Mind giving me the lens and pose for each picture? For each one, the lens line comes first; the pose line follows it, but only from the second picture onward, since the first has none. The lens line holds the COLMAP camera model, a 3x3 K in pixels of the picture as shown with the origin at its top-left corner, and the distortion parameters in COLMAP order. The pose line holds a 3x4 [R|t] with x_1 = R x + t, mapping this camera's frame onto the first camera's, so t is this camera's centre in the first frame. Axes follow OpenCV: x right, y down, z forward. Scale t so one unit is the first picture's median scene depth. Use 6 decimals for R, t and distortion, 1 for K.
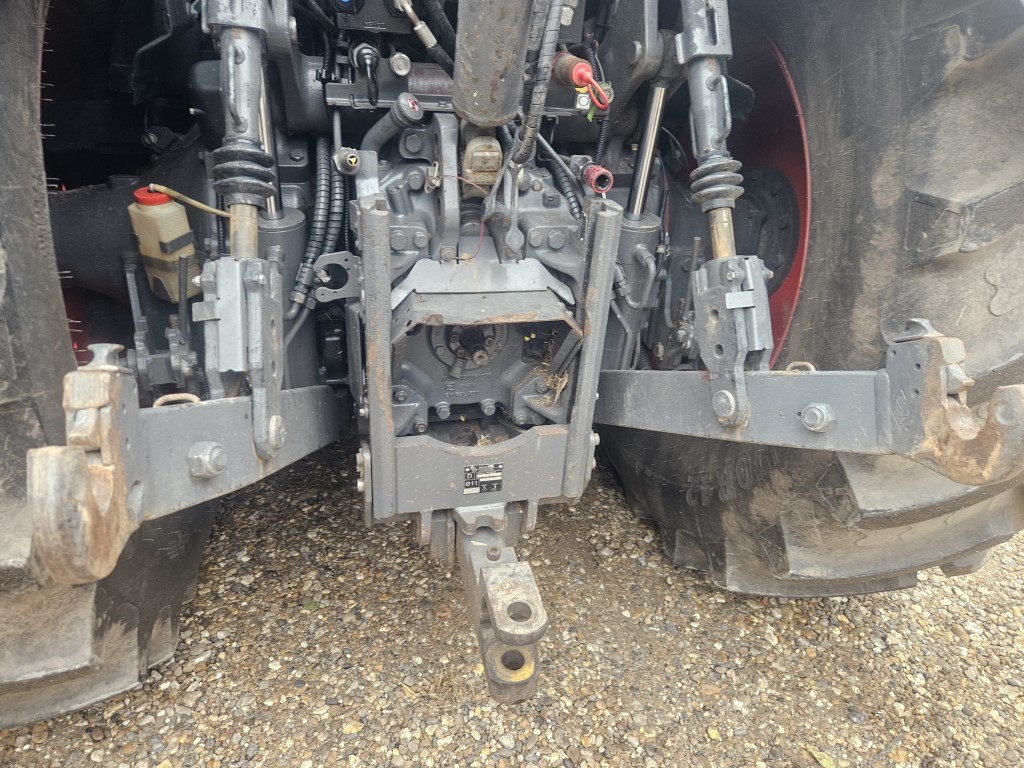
lens RADIAL K [[679.2, 0, 512.0], [0, 679.2, 384.0], [0, 0, 1]] dist [0.074695, -0.069150]
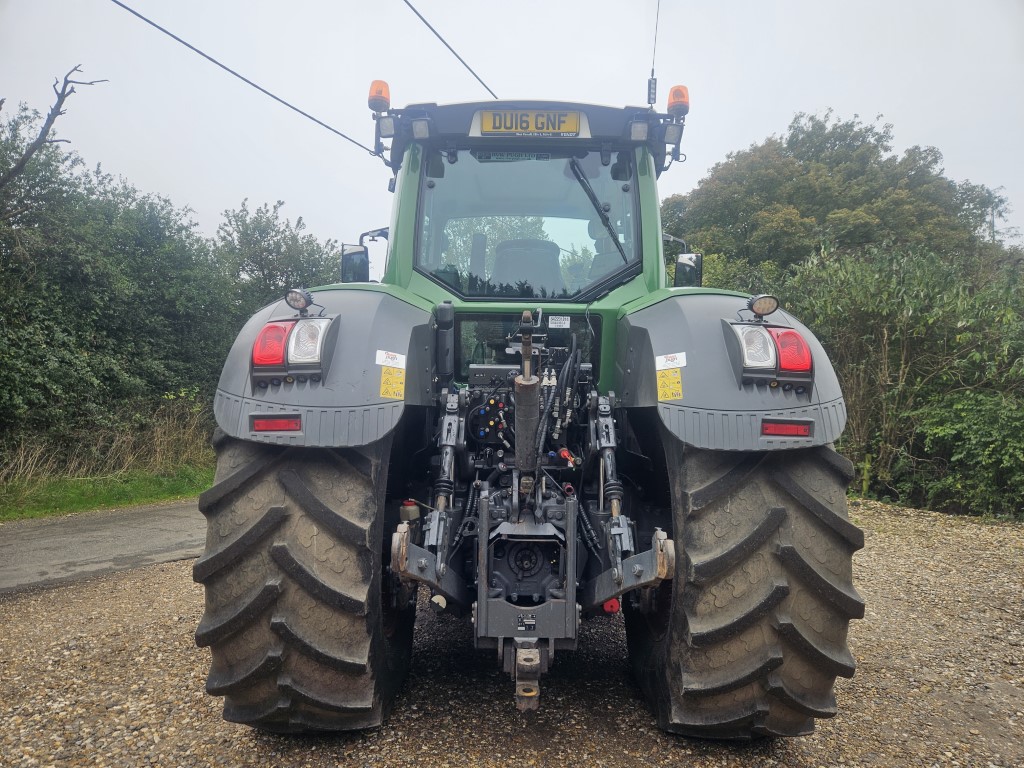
lens RADIAL K [[679.2, 0, 512.0], [0, 679.2, 384.0], [0, 0, 1]] dist [0.074695, -0.069150]
pose [[0.969395, -0.060409, -0.237958, 0.522479], [-0.070409, 0.860131, -0.505190, 0.643094], [0.235193, 0.506483, 0.829554, -1.336441]]
